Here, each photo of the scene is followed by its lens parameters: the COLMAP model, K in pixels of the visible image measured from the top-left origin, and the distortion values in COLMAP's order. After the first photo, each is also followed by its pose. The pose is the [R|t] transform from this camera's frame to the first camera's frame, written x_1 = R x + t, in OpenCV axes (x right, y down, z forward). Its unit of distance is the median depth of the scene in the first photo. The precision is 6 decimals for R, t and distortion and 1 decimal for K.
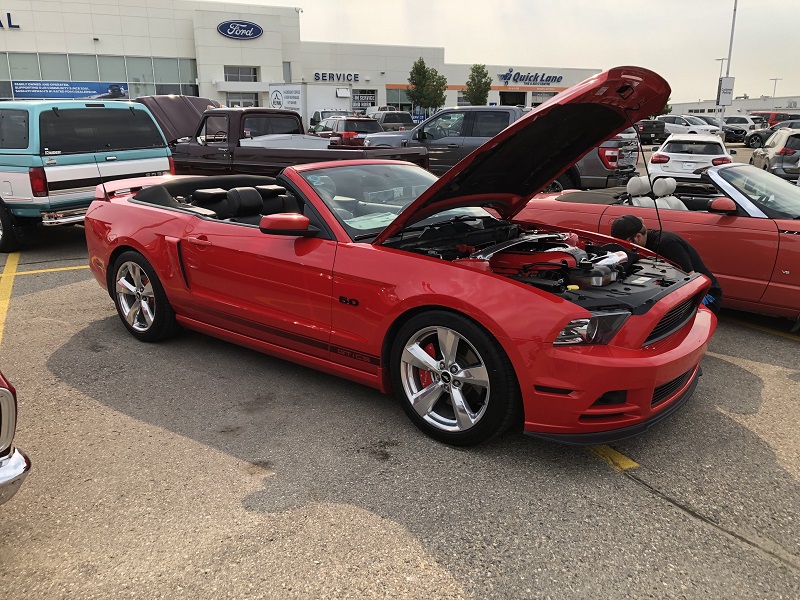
lens RADIAL K [[646.4, 0, 401.2], [0, 646.4, 295.8], [0, 0, 1]] dist [0.015132, -0.002362]
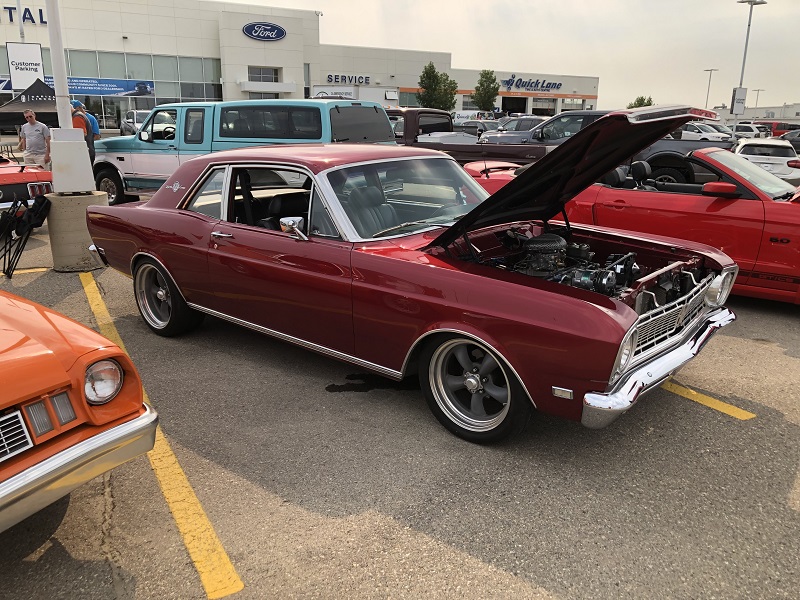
lens RADIAL K [[646.4, 0, 397.3], [0, 646.4, 298.1], [0, 0, 1]] dist [0.015132, -0.002362]
pose [[0.999199, 0.008836, 0.039023, -0.061595], [-0.008801, 0.999961, -0.001054, 0.009105], [-0.039031, 0.000710, 0.999238, -0.027465]]
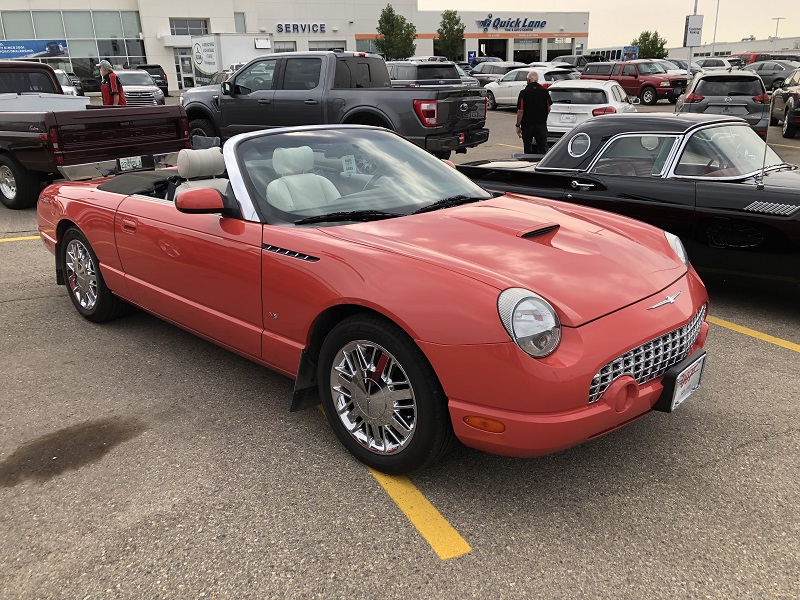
lens RADIAL K [[646.4, 0, 411.0], [0, 646.4, 293.7], [0, 0, 1]] dist [0.015132, -0.002362]
pose [[0.999677, -0.023655, -0.009247, 0.061590], [0.024194, 0.997699, 0.063337, -0.007691], [0.007727, -0.063540, 0.997949, 0.035281]]
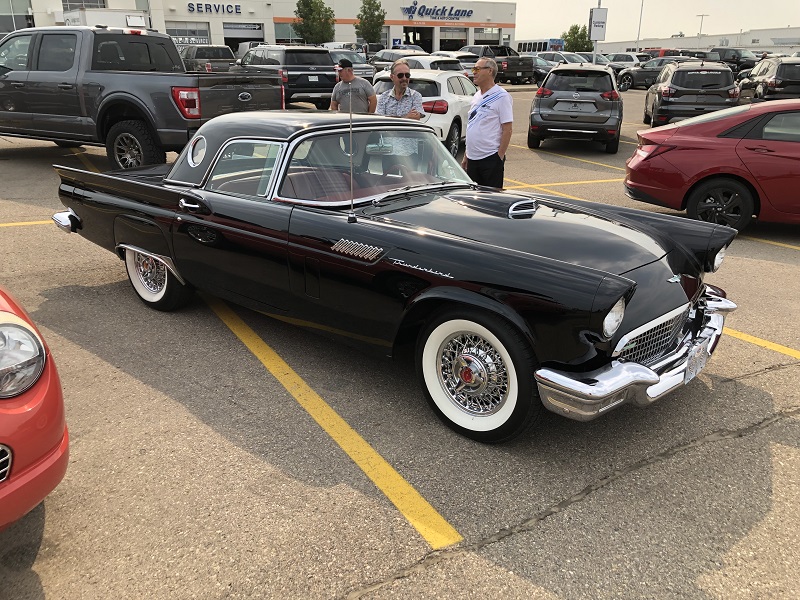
lens RADIAL K [[646.4, 0, 412.7], [0, 646.4, 289.6], [0, 0, 1]] dist [0.015132, -0.002362]
pose [[0.997078, -0.025045, 0.072171, 0.102792], [0.019497, 0.996873, 0.076584, -0.012366], [-0.073864, -0.074953, 0.994448, 0.056055]]
